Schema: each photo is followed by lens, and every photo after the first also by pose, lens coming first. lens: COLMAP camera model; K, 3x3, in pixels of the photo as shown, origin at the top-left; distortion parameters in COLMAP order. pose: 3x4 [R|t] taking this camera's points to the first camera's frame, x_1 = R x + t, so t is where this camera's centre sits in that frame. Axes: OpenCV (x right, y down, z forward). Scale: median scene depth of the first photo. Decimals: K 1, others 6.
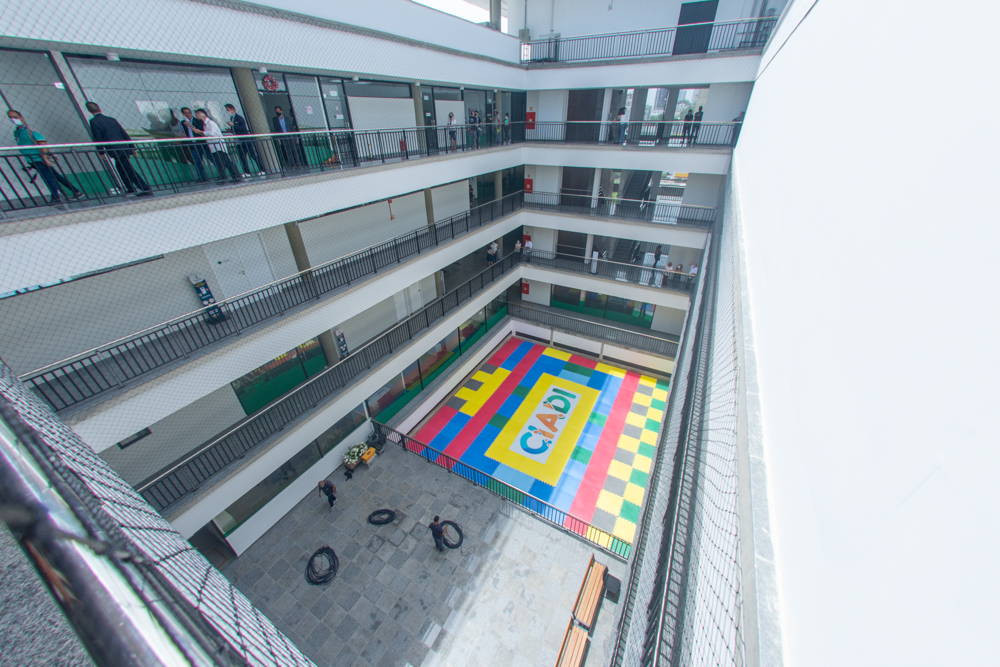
lens RADIAL K [[358.5, 0, 503.6], [0, 358.5, 329.0], [0, 0, 1]] dist [0.000633, 0.000040]
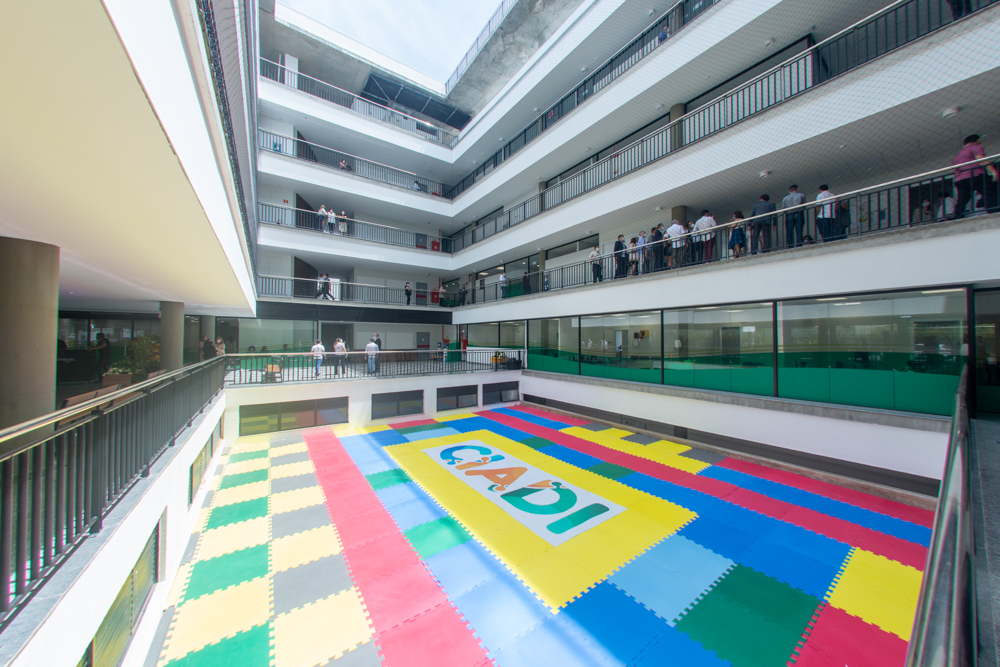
lens RADIAL K [[330.7, 0, 504.0], [0, 330.7, 332.2], [0, 0, 1]] dist [-0.023823, 0.000414]
pose [[-0.430536, -0.007182, -0.902545, 0.577326], [-0.464058, 0.859435, 0.214528, 0.015203], [0.774138, 0.511195, -0.373350, 1.242671]]
